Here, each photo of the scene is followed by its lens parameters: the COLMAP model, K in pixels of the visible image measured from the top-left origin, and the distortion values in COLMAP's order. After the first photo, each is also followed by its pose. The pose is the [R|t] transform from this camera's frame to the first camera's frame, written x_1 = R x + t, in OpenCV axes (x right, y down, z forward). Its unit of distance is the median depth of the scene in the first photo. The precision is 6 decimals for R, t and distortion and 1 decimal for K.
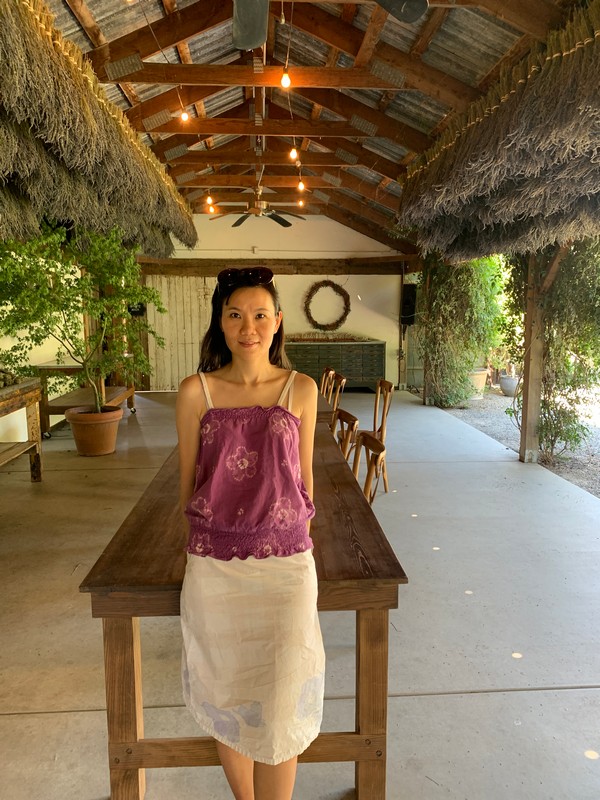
lens RADIAL K [[611.3, 0, 300.0], [0, 611.3, 400.0], [0, 0, 1]] dist [0.066322, -0.092825]
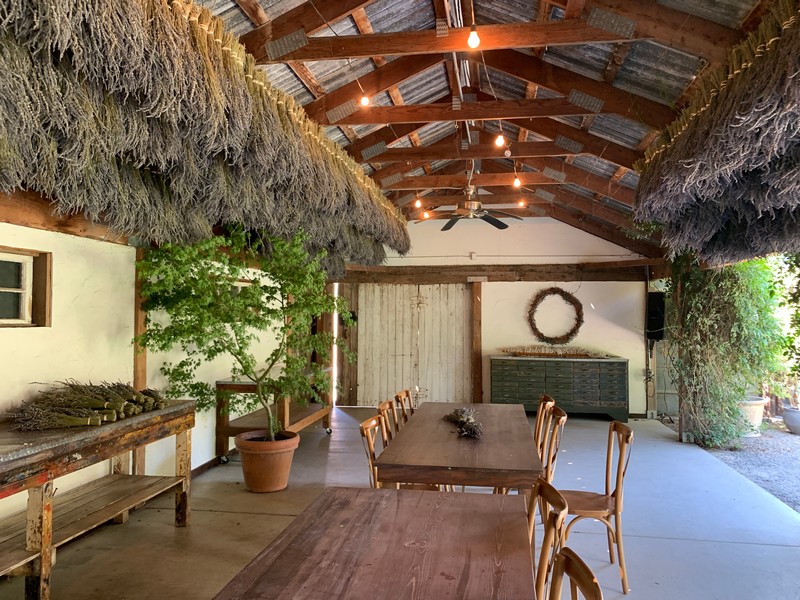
lens RADIAL K [[611.3, 0, 401.0], [0, 611.3, 296.5], [0, 0, 1]] dist [0.066322, -0.092825]
pose [[0.975389, 0.001642, -0.220487, 0.031731], [-0.040931, 0.983940, -0.173743, -0.028328], [0.216660, 0.178492, 0.959791, 0.148086]]
